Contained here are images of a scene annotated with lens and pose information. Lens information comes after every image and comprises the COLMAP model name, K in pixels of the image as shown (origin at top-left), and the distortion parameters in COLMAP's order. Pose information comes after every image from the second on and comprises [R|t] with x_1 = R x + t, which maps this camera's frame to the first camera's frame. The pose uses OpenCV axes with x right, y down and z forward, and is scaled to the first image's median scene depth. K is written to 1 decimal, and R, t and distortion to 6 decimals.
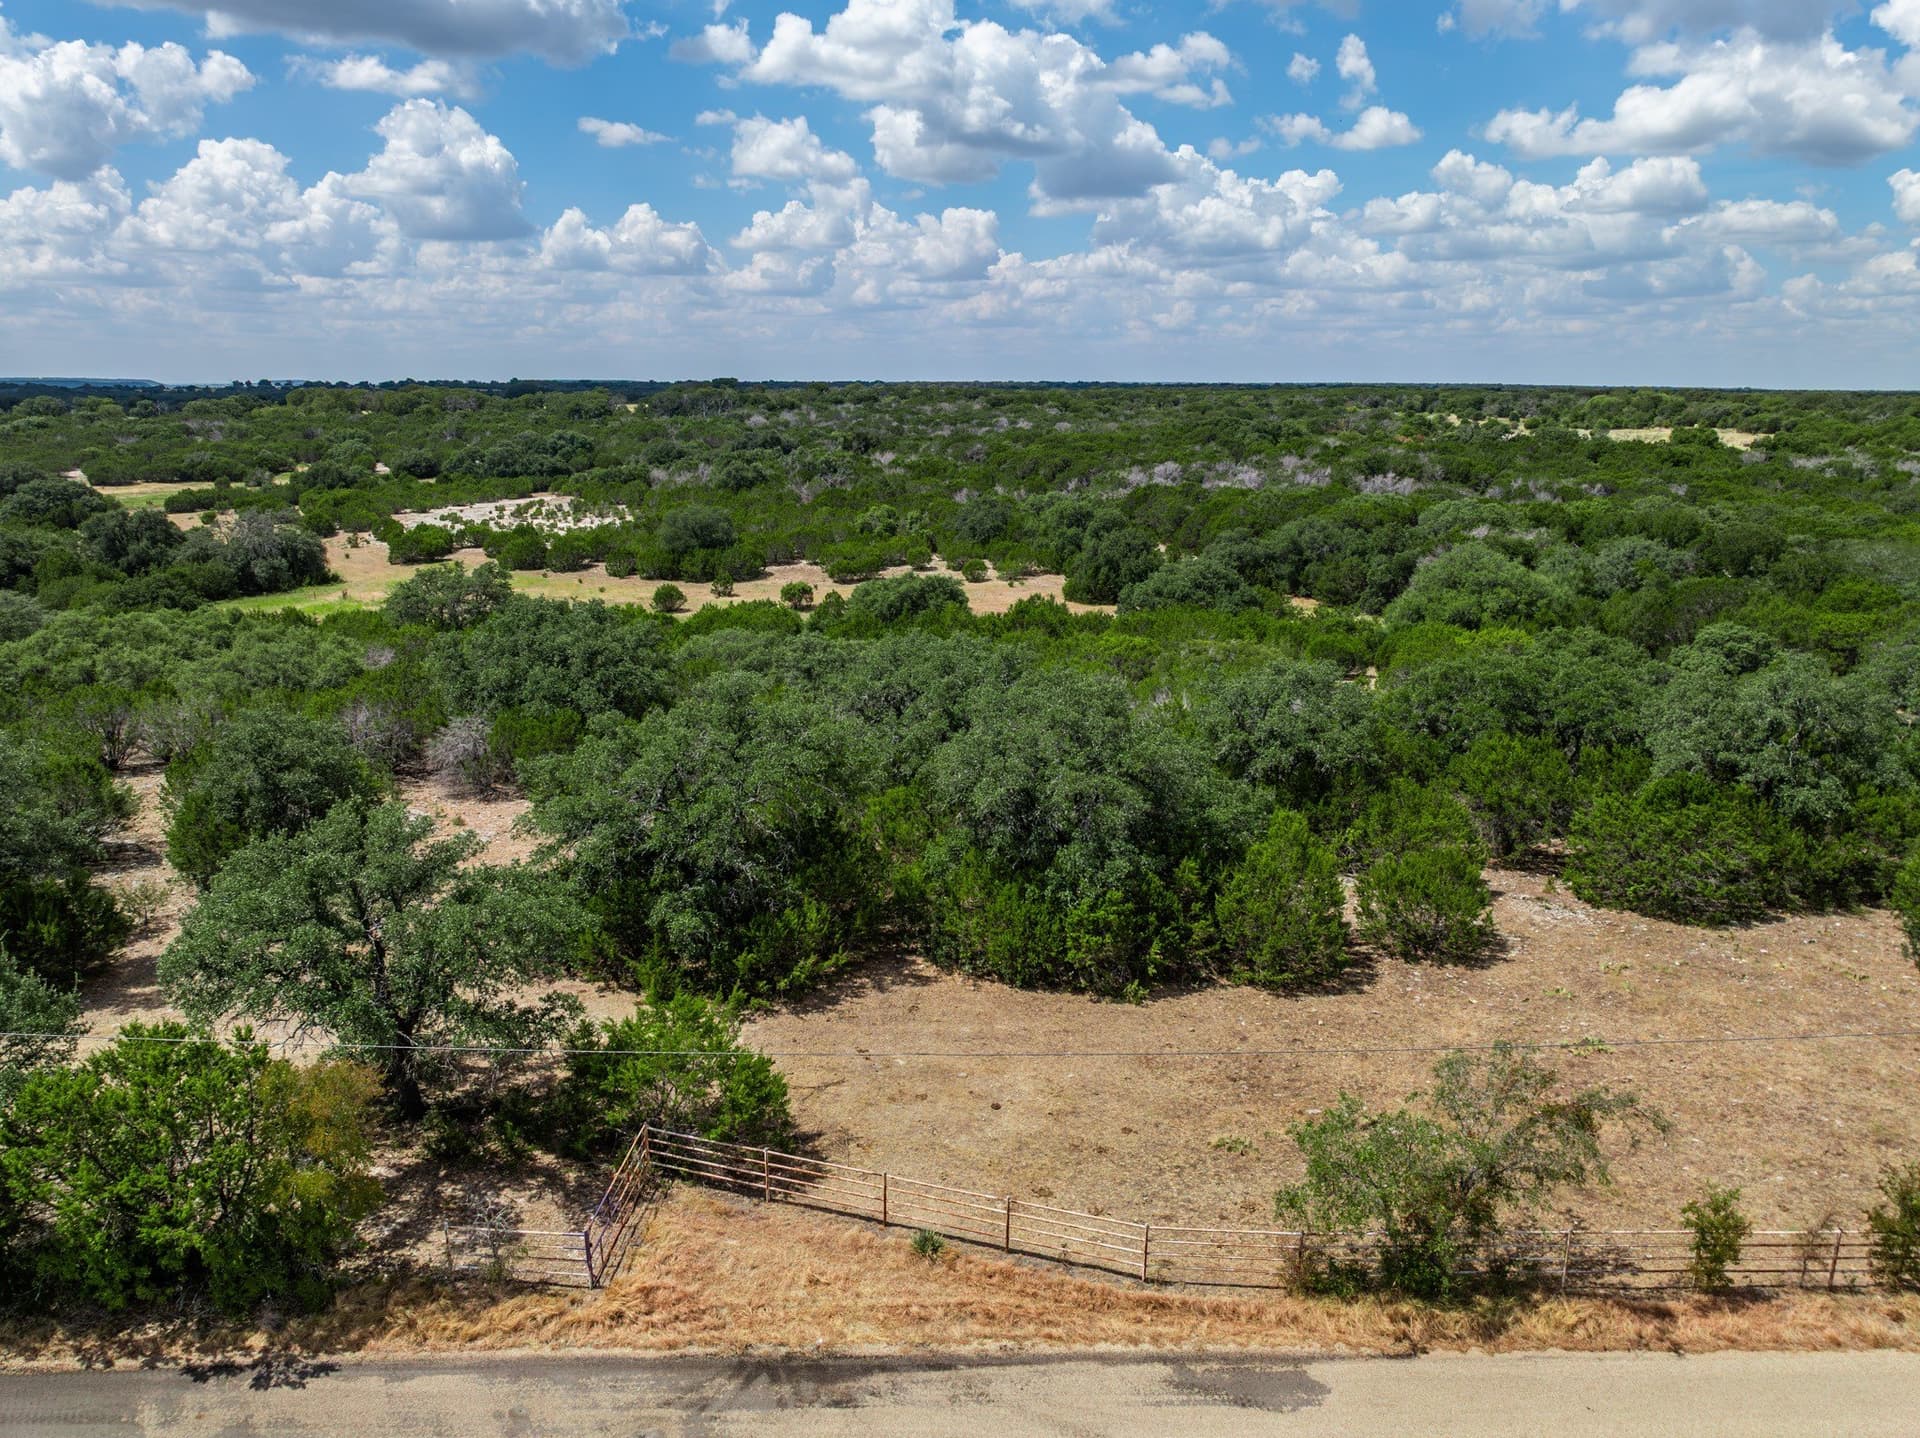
lens RADIAL K [[1349.3, 0, 950.1], [0, 1349.3, 715.5], [0, 0, 1]] dist [-0.034365, 0.021759]
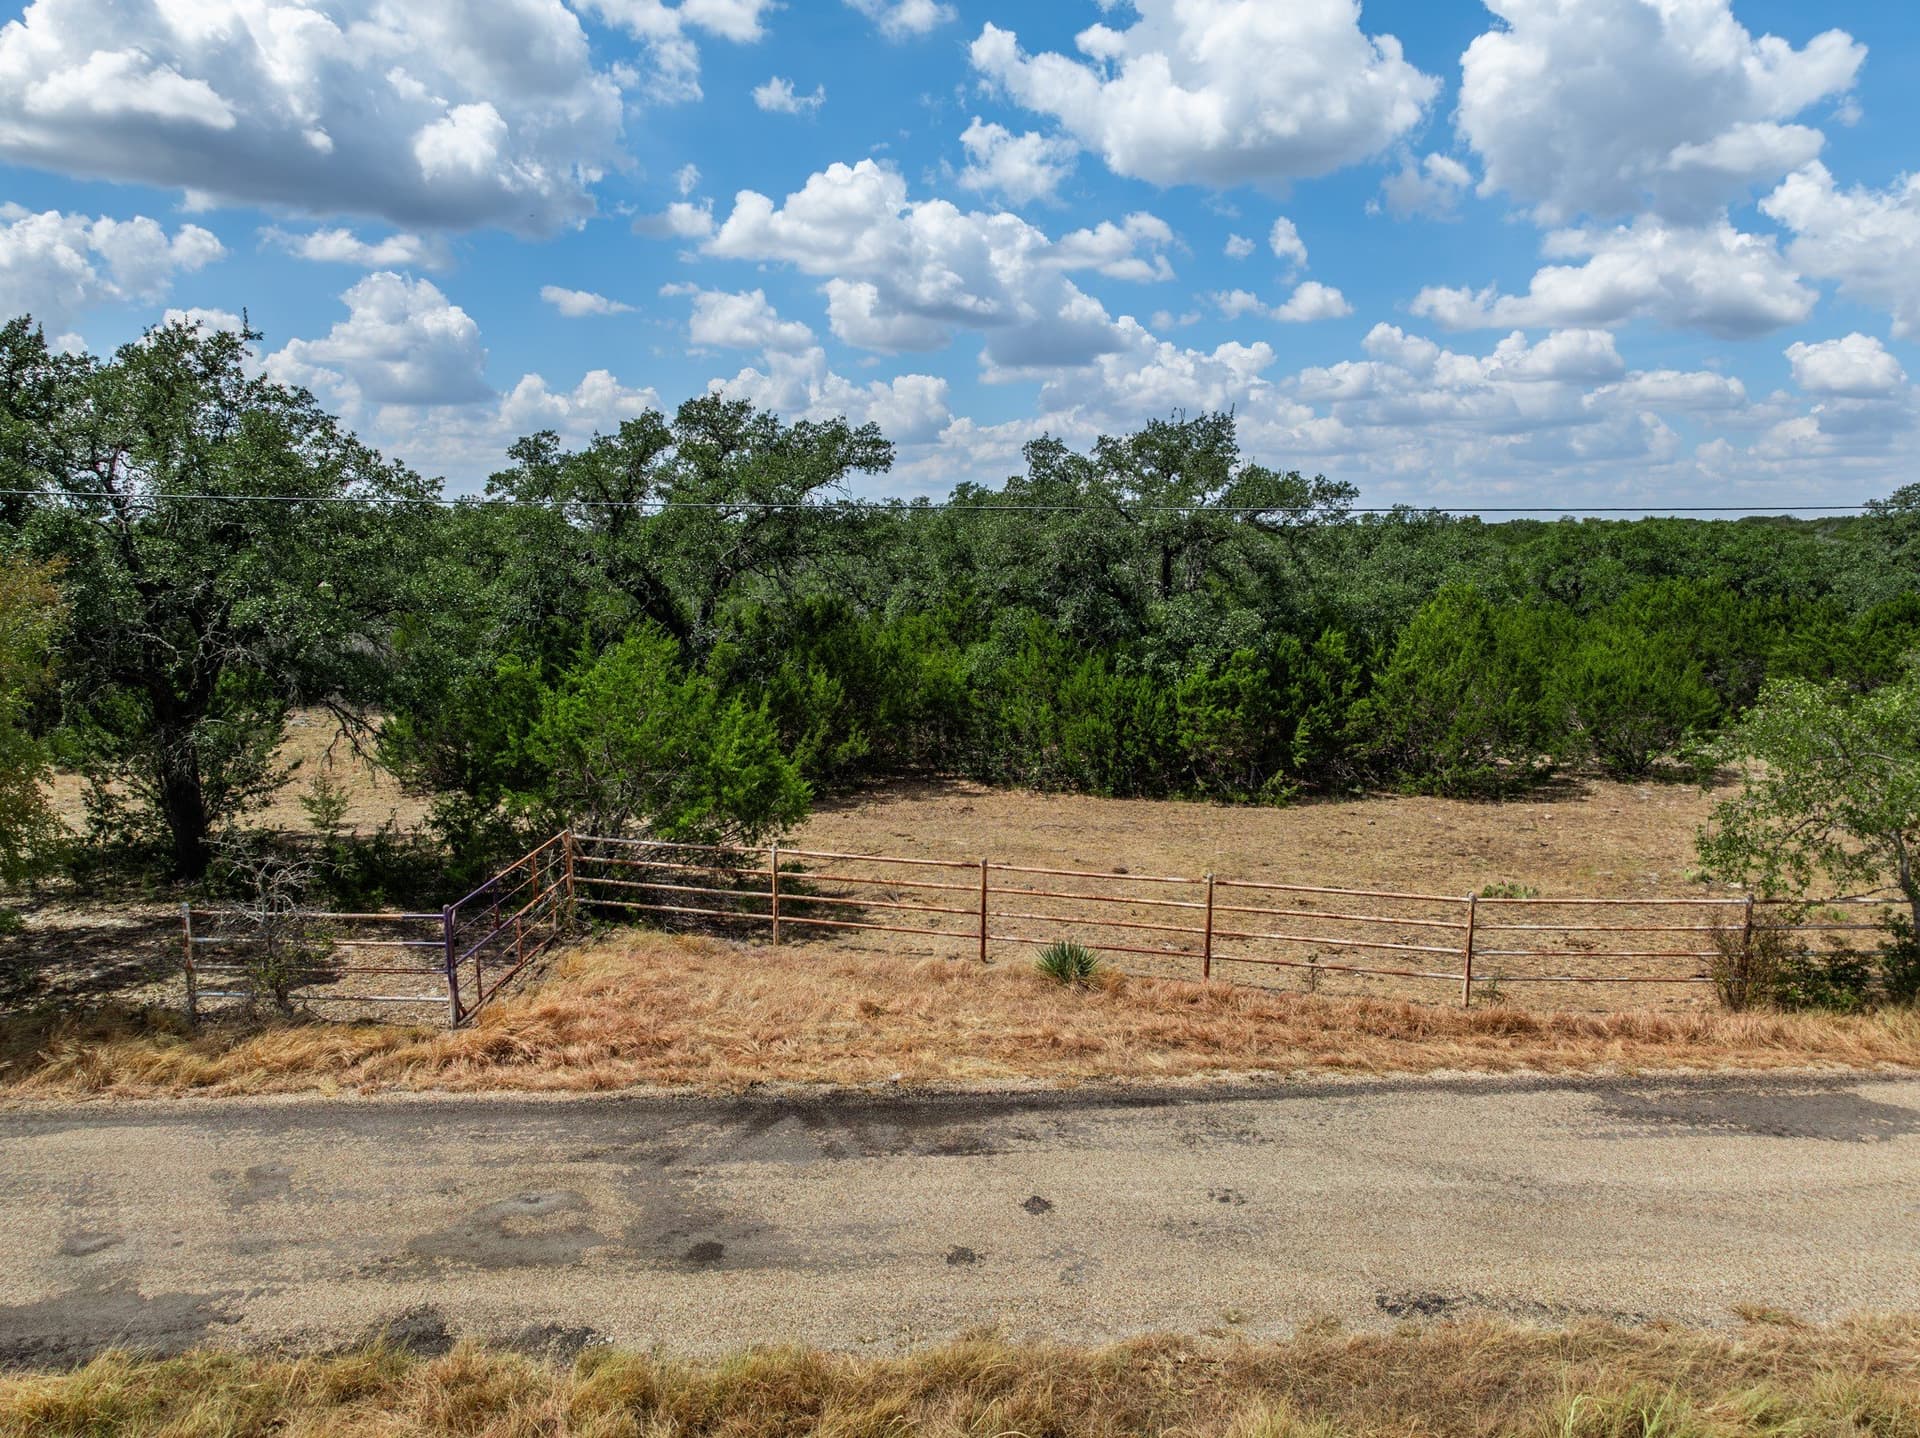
lens RADIAL K [[1349.3, 0, 959.7], [0, 1349.3, 709.2], [0, 0, 1]] dist [-0.034365, 0.021759]
pose [[0.999101, 0.000653, 0.042391, -0.081858], [0.004301, 0.993164, -0.116652, 0.334865], [-0.042178, 0.116729, 0.992268, 0.408964]]
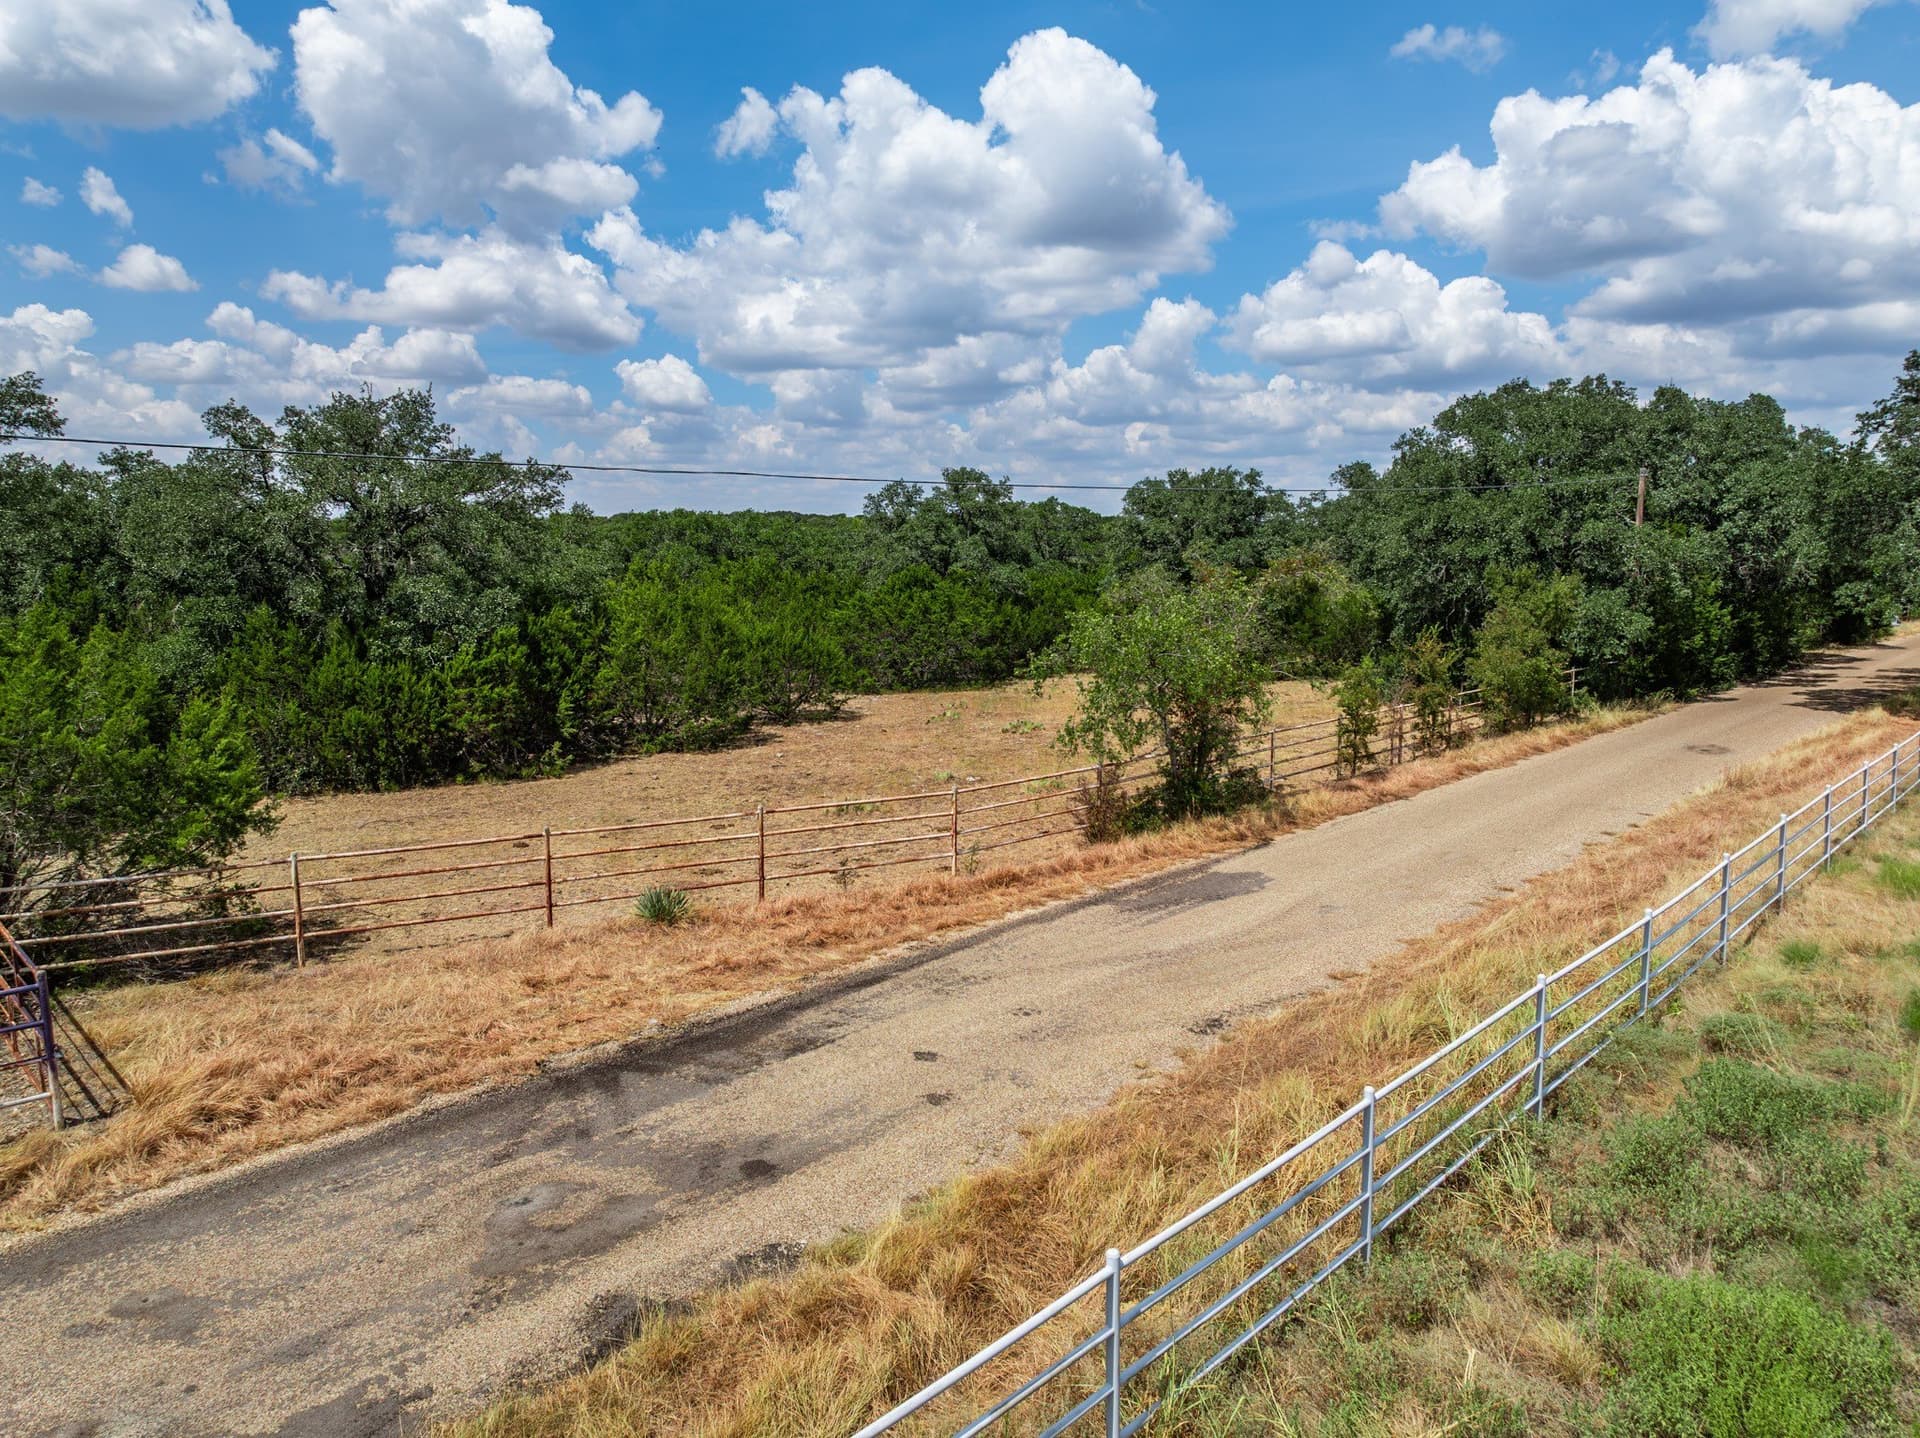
lens RADIAL K [[1349.3, 0, 953.8], [0, 1349.3, 695.0], [0, 0, 1]] dist [-0.034365, 0.021759]
pose [[0.678190, -0.081037, 0.730405, -0.339468], [0.172544, 0.983677, -0.051072, 0.334946], [-0.714344, 0.160664, 0.681102, 0.462316]]
